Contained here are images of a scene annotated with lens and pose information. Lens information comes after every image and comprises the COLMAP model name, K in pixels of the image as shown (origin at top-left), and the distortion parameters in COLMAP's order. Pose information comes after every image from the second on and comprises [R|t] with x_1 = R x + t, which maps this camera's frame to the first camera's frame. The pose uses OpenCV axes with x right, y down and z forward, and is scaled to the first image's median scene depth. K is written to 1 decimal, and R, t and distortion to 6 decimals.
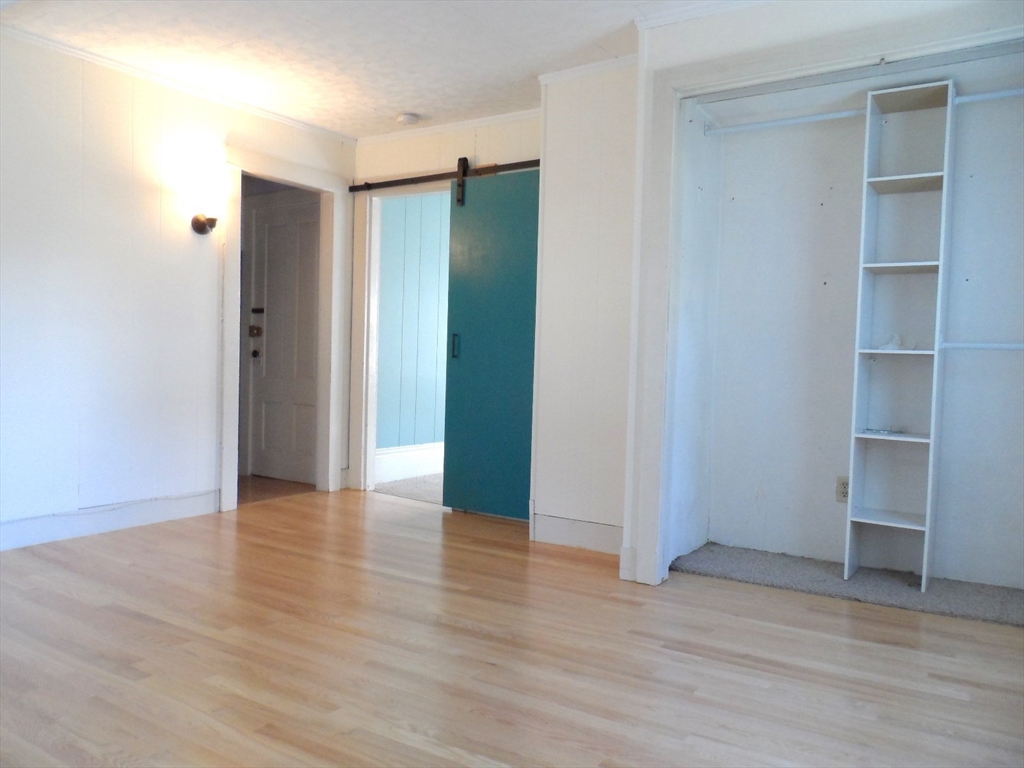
lens RADIAL K [[789.6, 0, 506.3], [0, 789.6, 386.8], [0, 0, 1]] dist [0.007985, 0.004542]
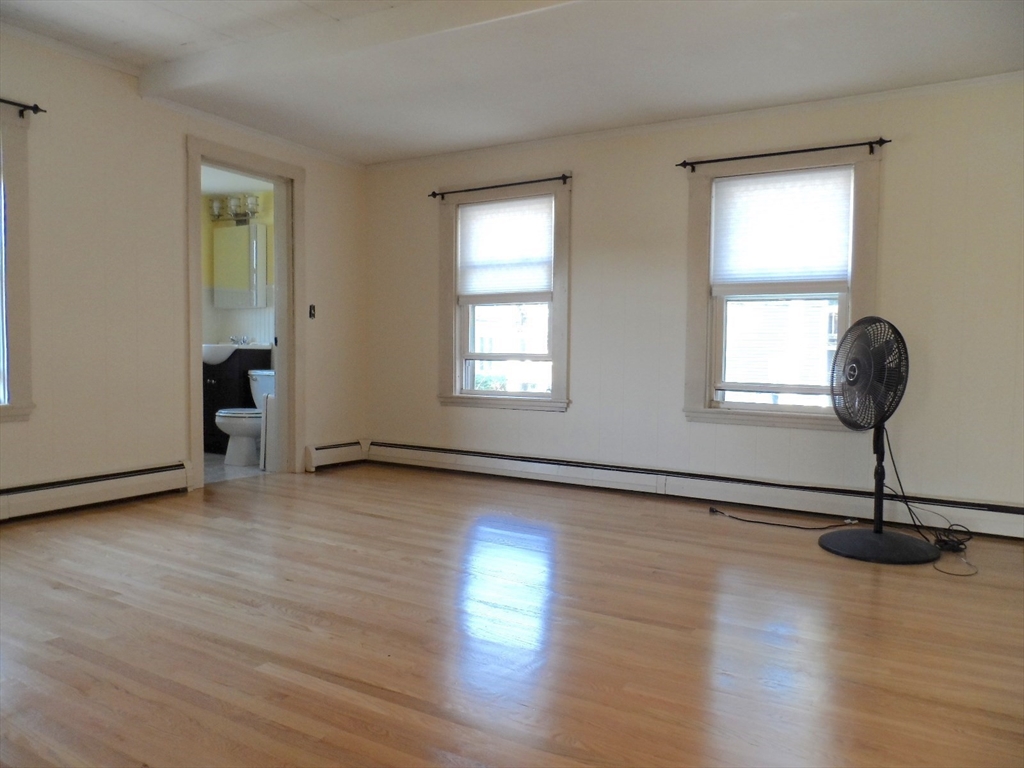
lens RADIAL K [[789.6, 0, 506.3], [0, 789.6, 386.8], [0, 0, 1]] dist [0.007985, 0.004542]
pose [[-0.998588, -0.033005, -0.041616, -0.286386], [-0.036664, 0.995223, 0.090483, -0.077584], [0.038430, 0.091881, -0.995028, 2.117825]]
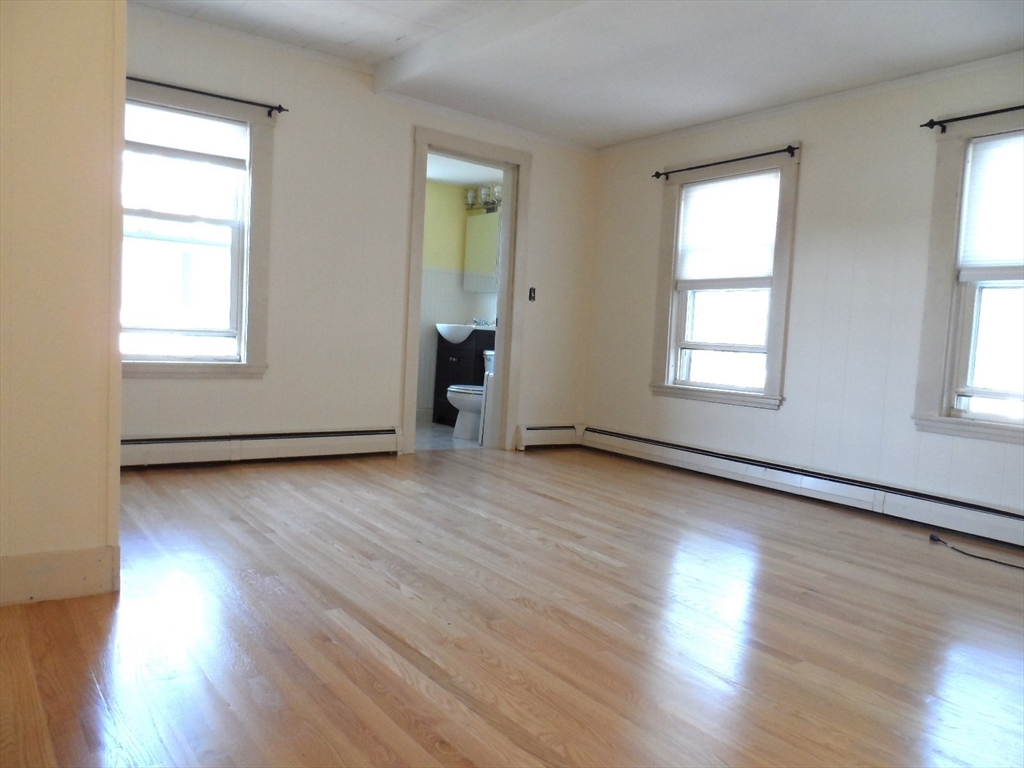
lens RADIAL K [[789.6, 0, 506.3], [0, 789.6, 386.8], [0, 0, 1]] dist [0.007985, 0.004542]
pose [[-0.935868, -0.097995, 0.338451, -0.543409], [-0.062271, 0.991427, 0.114868, -0.060281], [-0.346805, 0.086426, -0.933947, 2.036559]]
